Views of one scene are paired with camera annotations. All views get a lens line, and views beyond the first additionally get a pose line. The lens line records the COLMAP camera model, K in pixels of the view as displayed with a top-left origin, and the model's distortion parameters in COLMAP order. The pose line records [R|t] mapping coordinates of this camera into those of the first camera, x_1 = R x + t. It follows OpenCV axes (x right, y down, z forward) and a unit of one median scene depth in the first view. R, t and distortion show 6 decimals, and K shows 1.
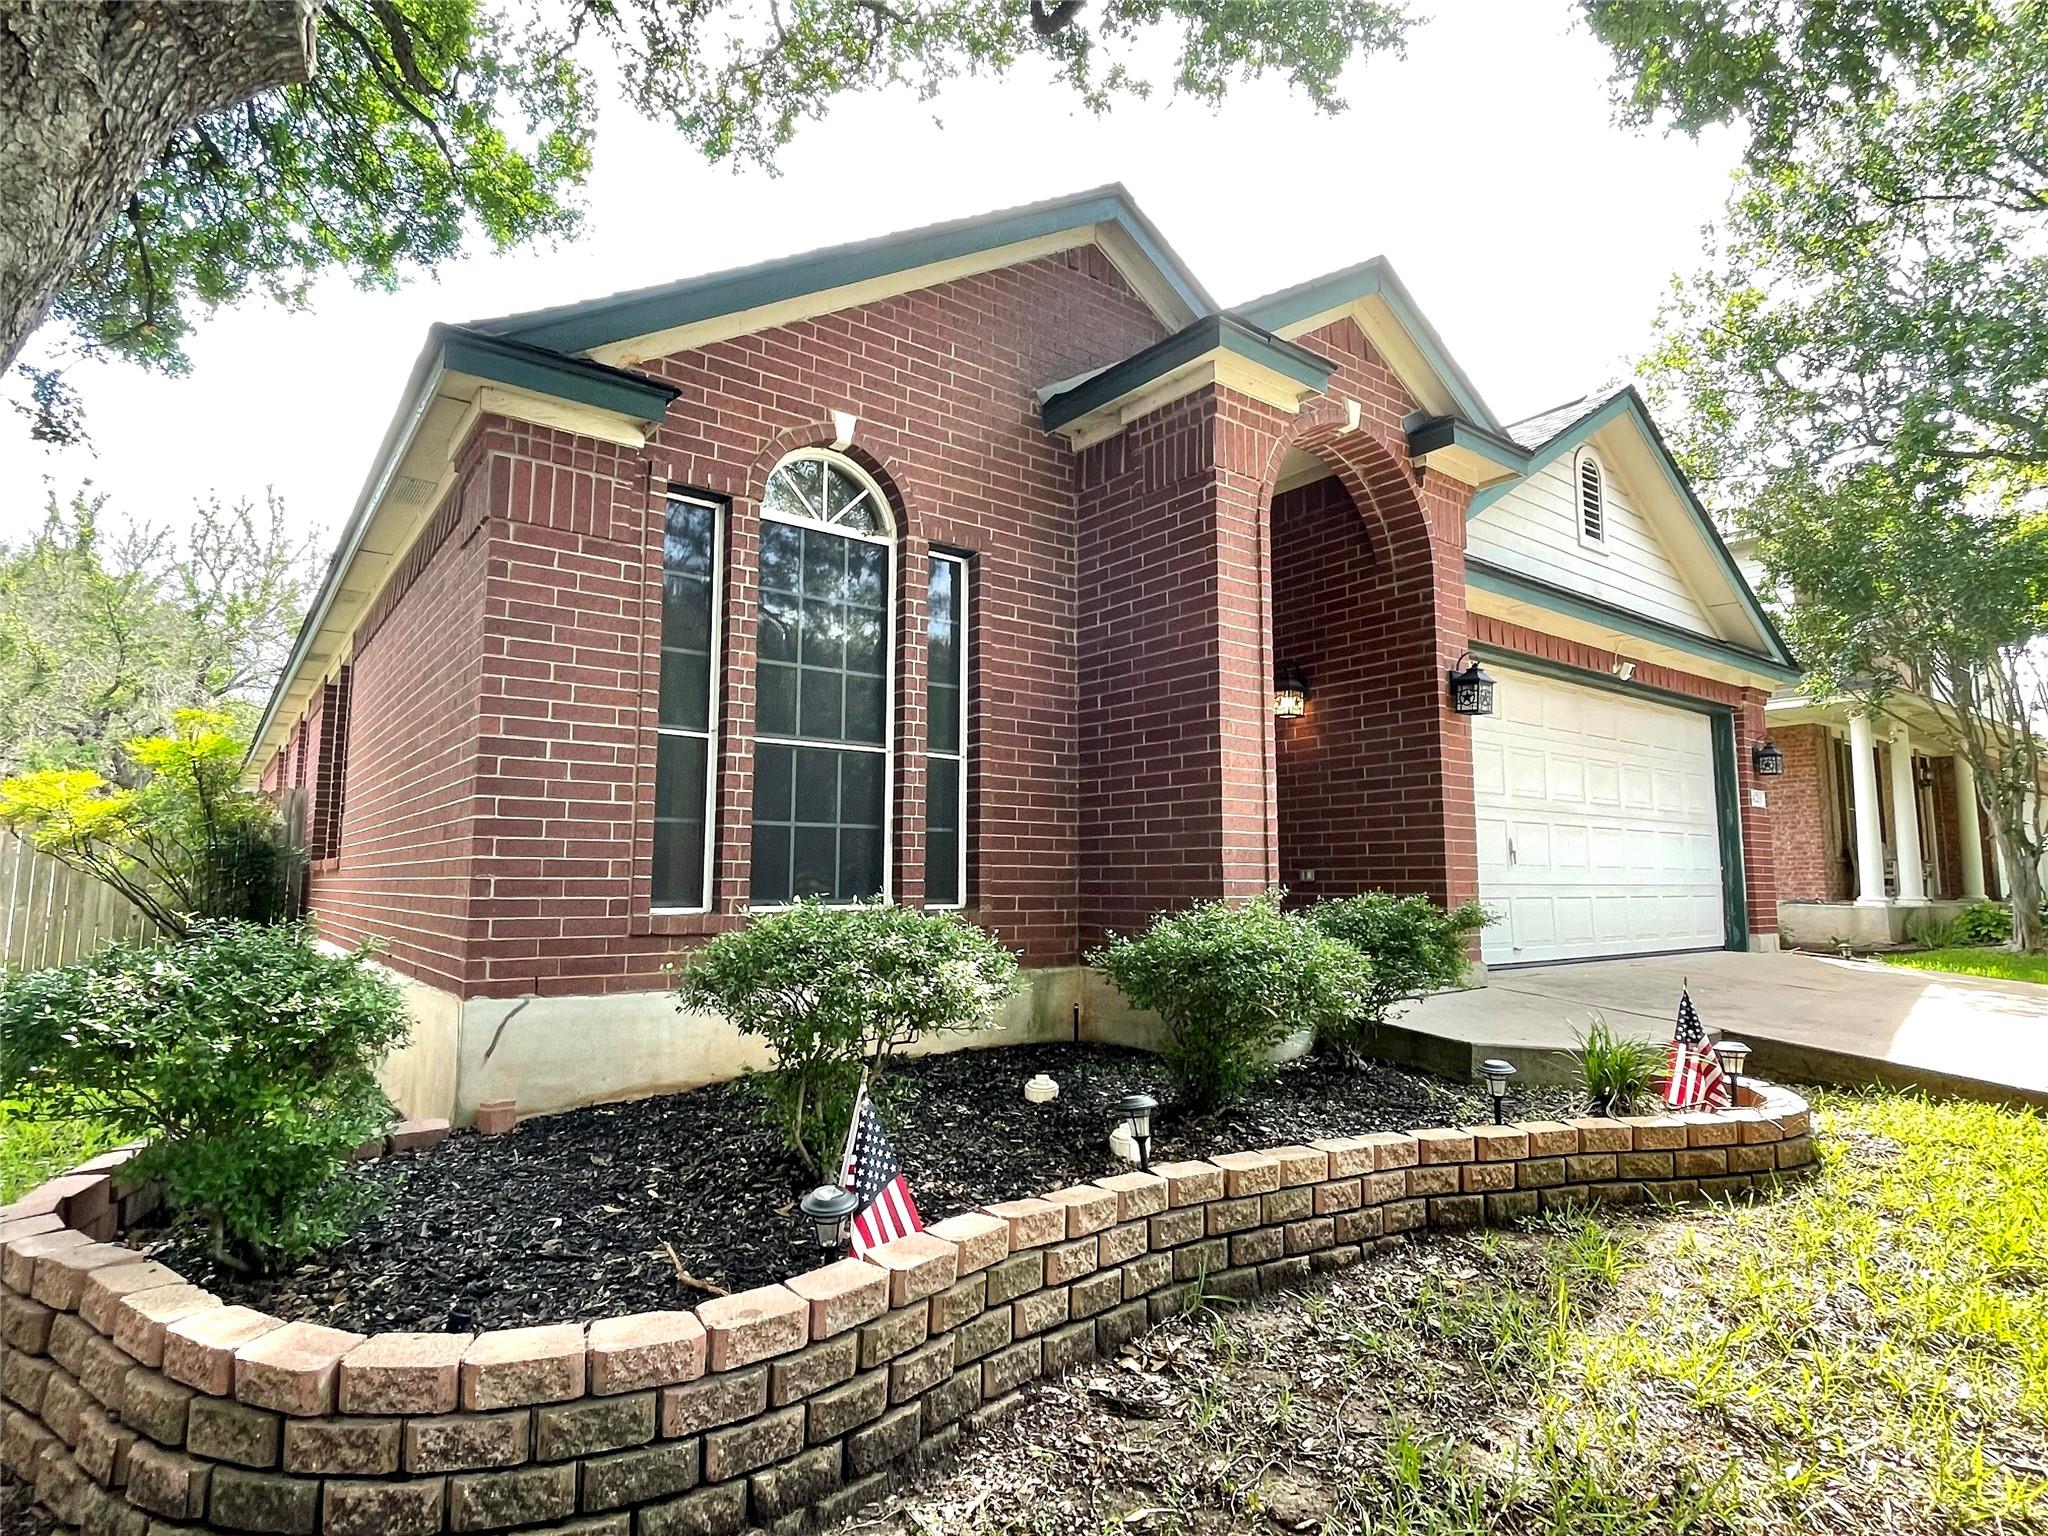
lens RADIAL K [[1074.9, 0, 1022.6], [0, 1074.9, 770.3], [0, 0, 1]] dist [-0.002453, 0.000024]
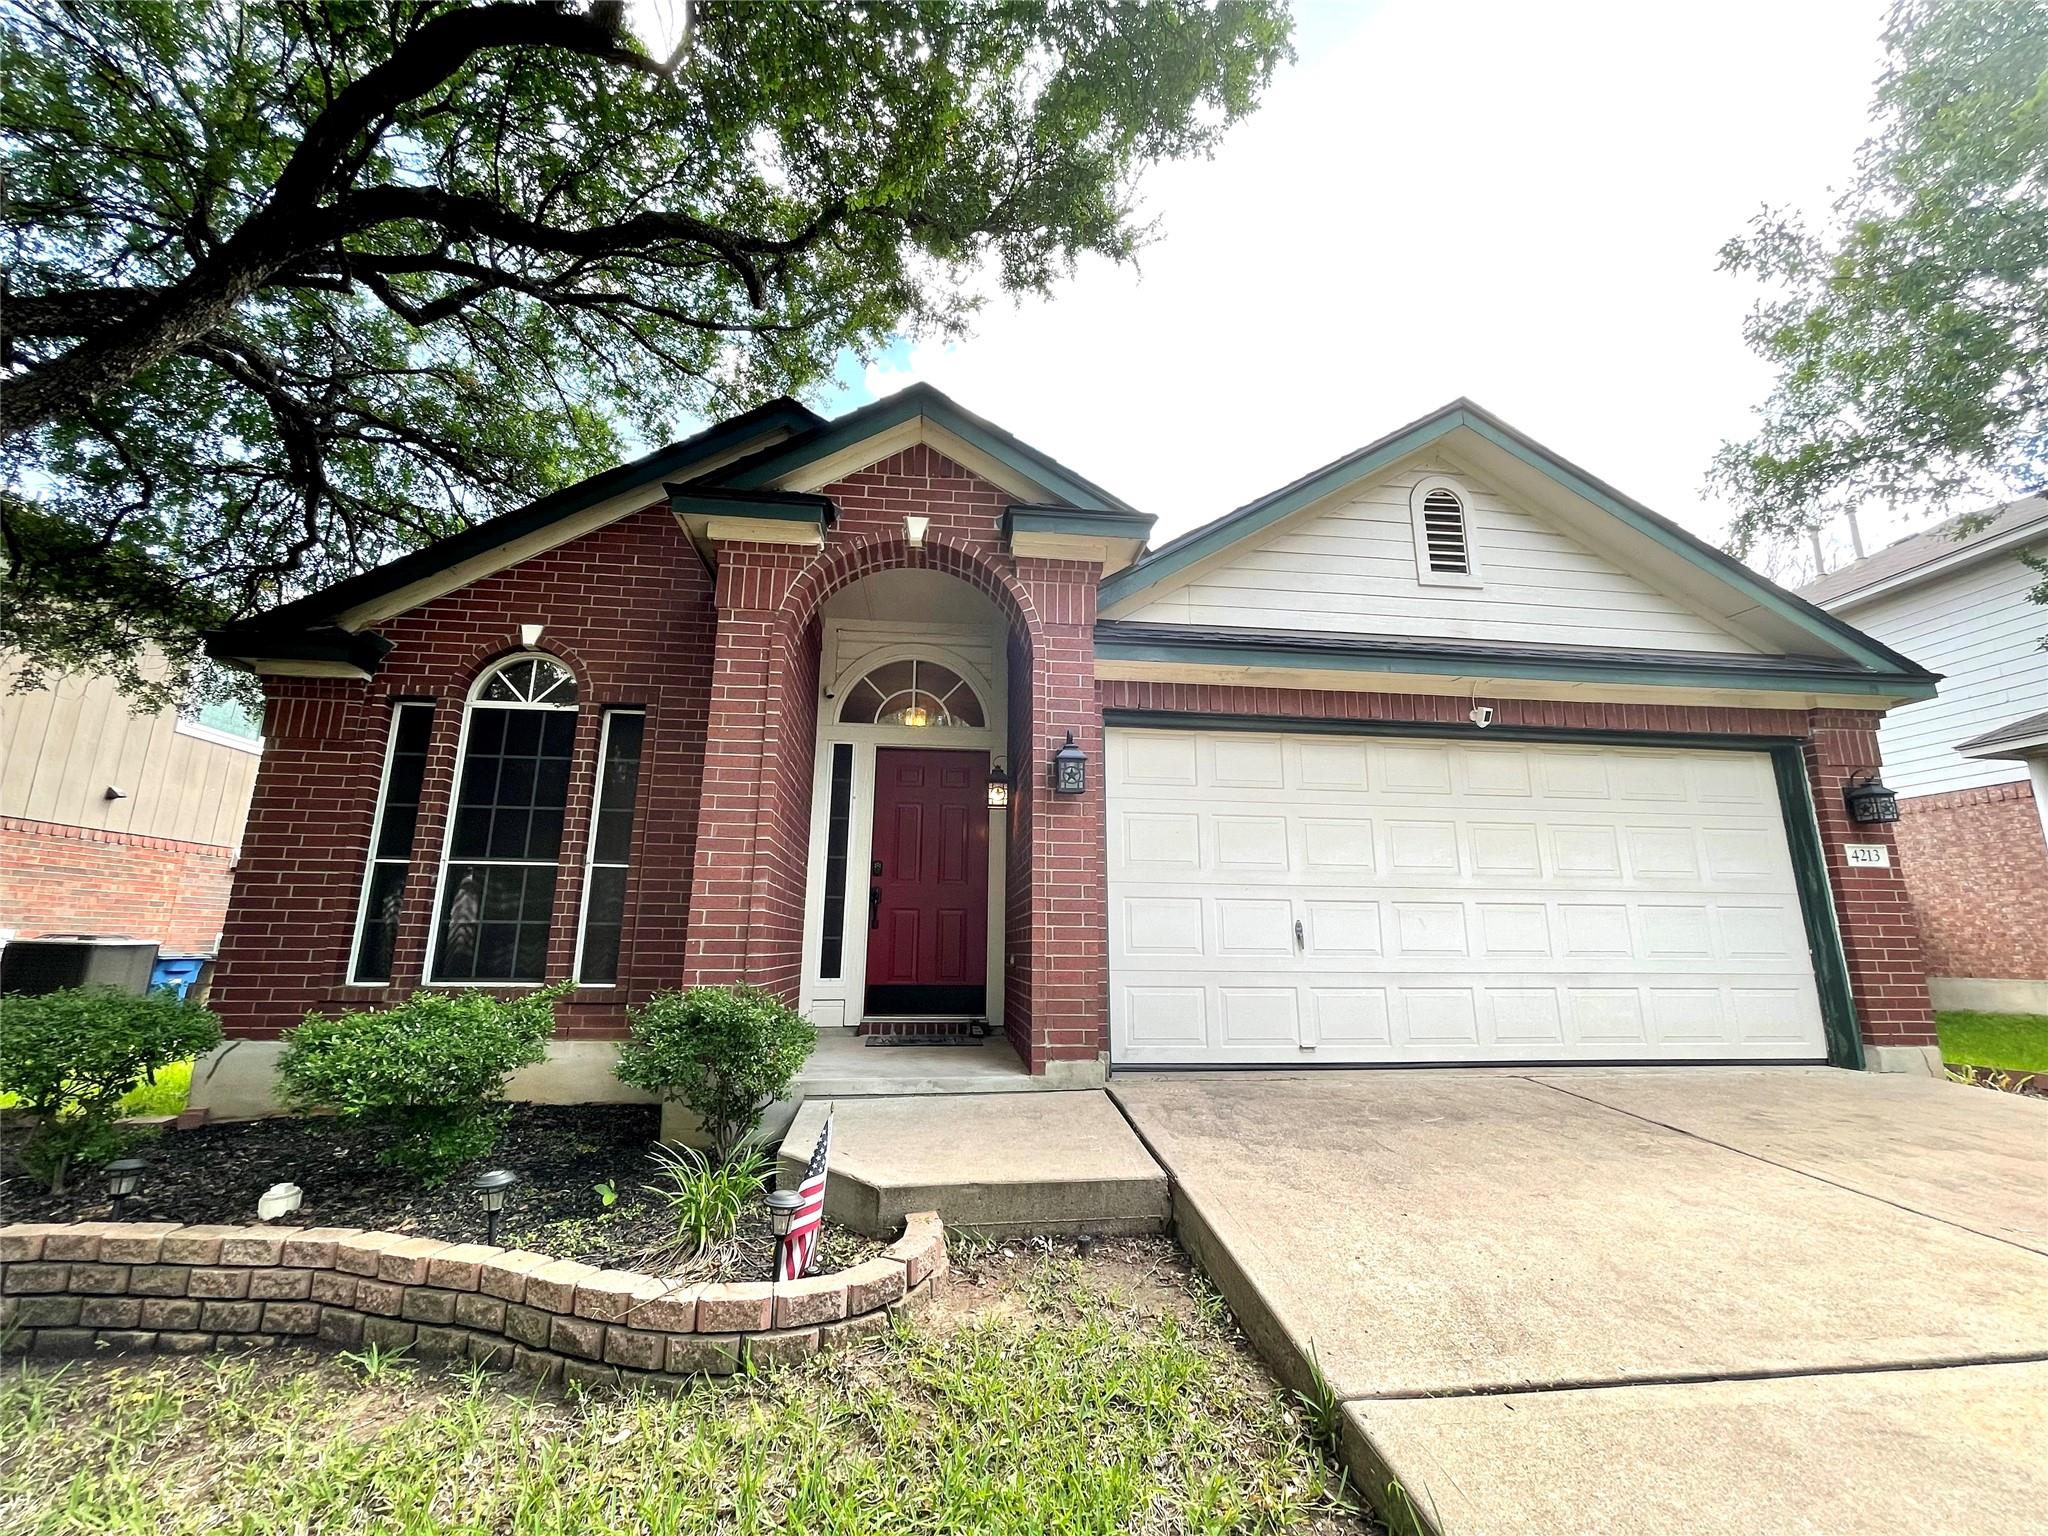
lens RADIAL K [[828.9, 0, 1023.7], [0, 828.9, 762.4], [0, 0, 1]] dist [-0.001799, 0.000279]
pose [[0.861318, -0.106023, -0.496880, 0.791555], [0.047526, 0.990509, -0.128969, 0.014842], [0.505838, 0.087469, 0.858182, 0.356550]]
